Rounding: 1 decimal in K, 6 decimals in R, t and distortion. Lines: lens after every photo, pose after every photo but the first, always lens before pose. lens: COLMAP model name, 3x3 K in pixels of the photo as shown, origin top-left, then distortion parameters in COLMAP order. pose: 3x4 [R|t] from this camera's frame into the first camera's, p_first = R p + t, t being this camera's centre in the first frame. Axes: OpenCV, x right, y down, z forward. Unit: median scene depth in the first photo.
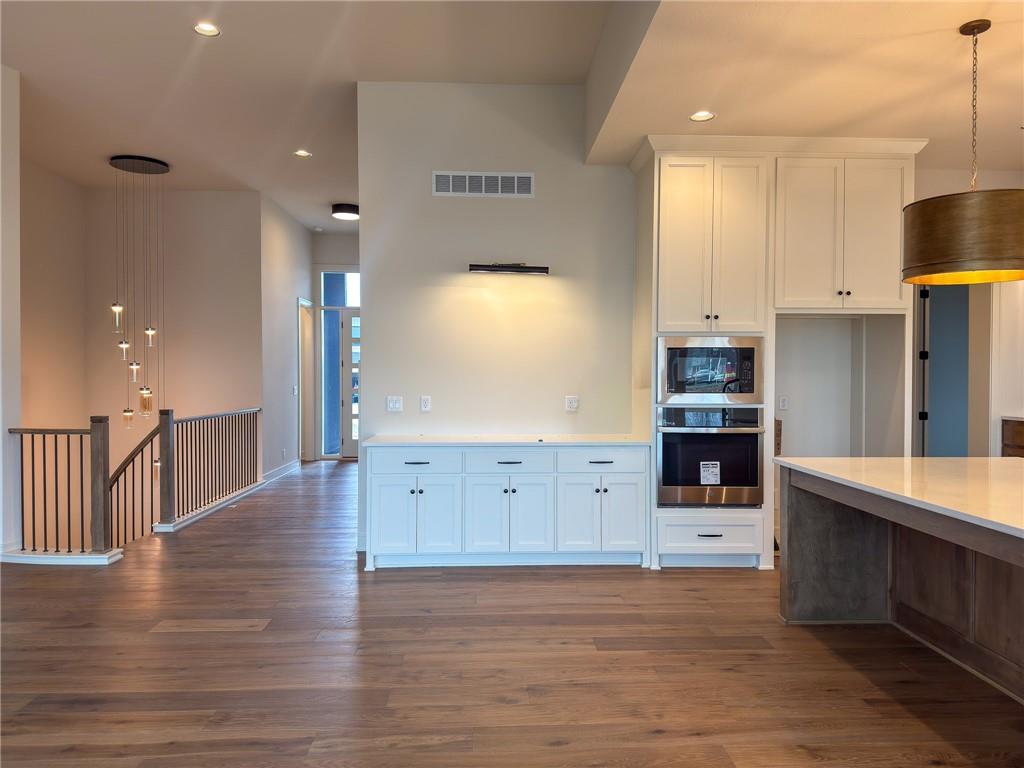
lens RADIAL K [[717.8, 0, 498.6], [0, 717.8, 379.5], [0, 0, 1]] dist [0.091595, -0.122054]
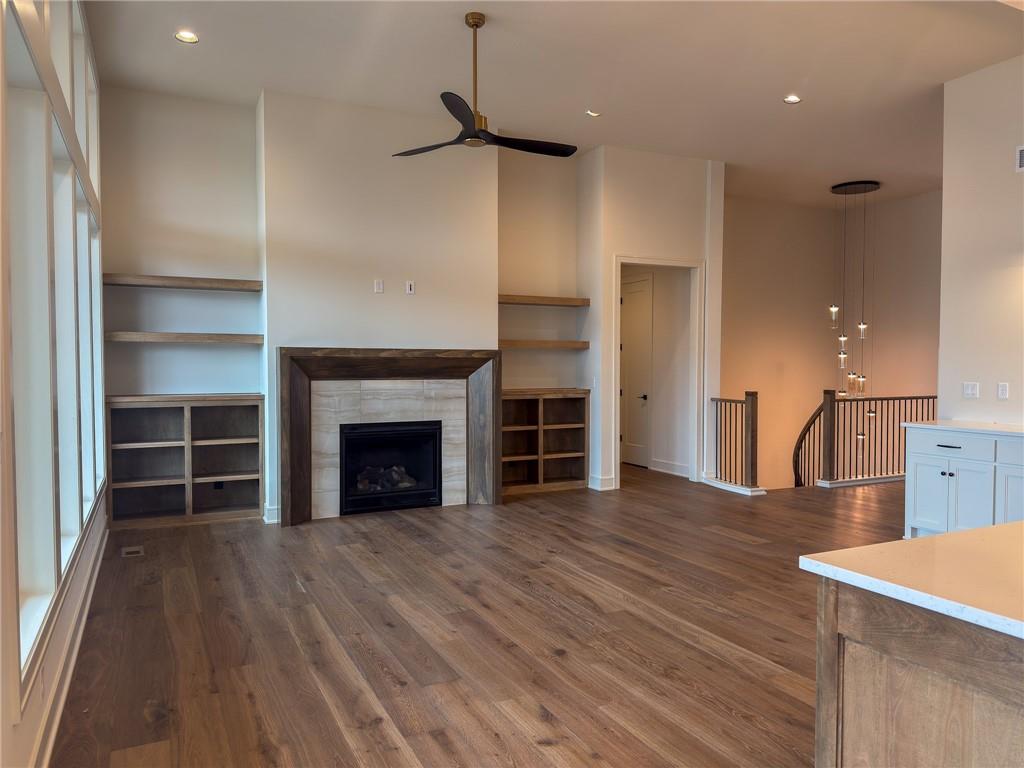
lens RADIAL K [[701.2, 0, 526.4], [0, 701.2, 385.0], [0, 0, 1]] dist [0.079845, -0.120464]
pose [[0.422873, 0.024429, -0.905860, 0.402995], [-0.001337, 0.999652, 0.026334, 0.001318], [0.906188, -0.009925, 0.422758, 0.017105]]
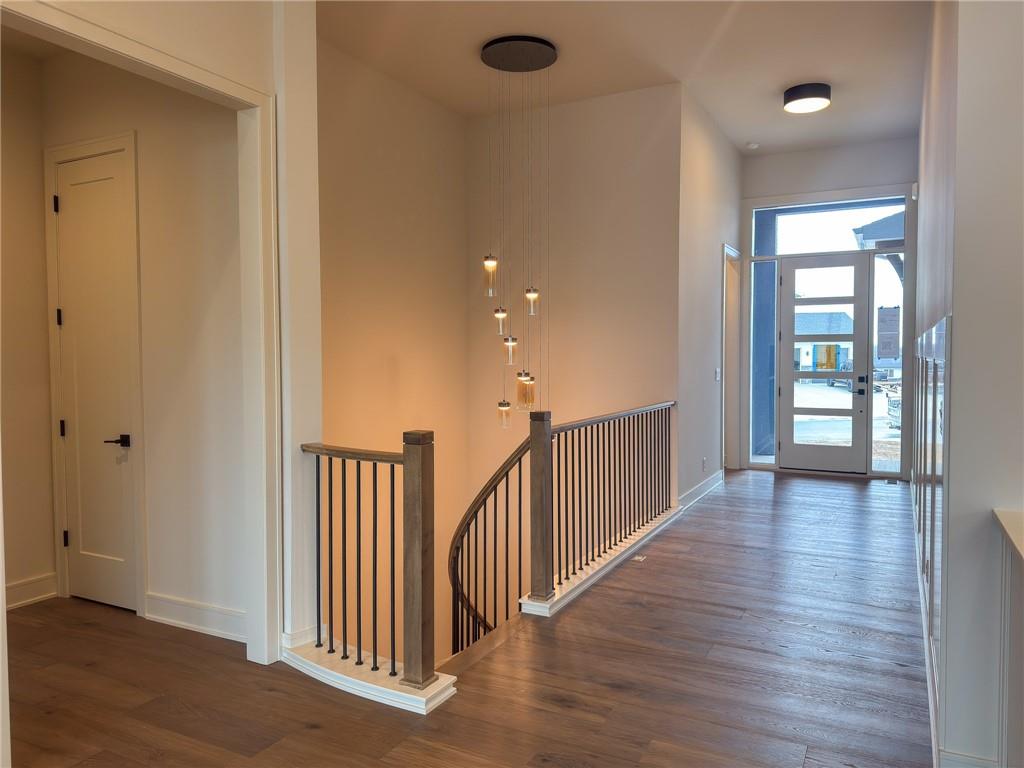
lens RADIAL K [[701.2, 0, 526.4], [0, 701.2, 385.0], [0, 0, 1]] dist [0.079845, -0.120464]
pose [[0.878294, 0.017323, -0.477808, -0.175627], [0.002541, 0.999160, 0.040894, -0.005307], [0.478115, -0.037131, 0.877512, 0.453550]]
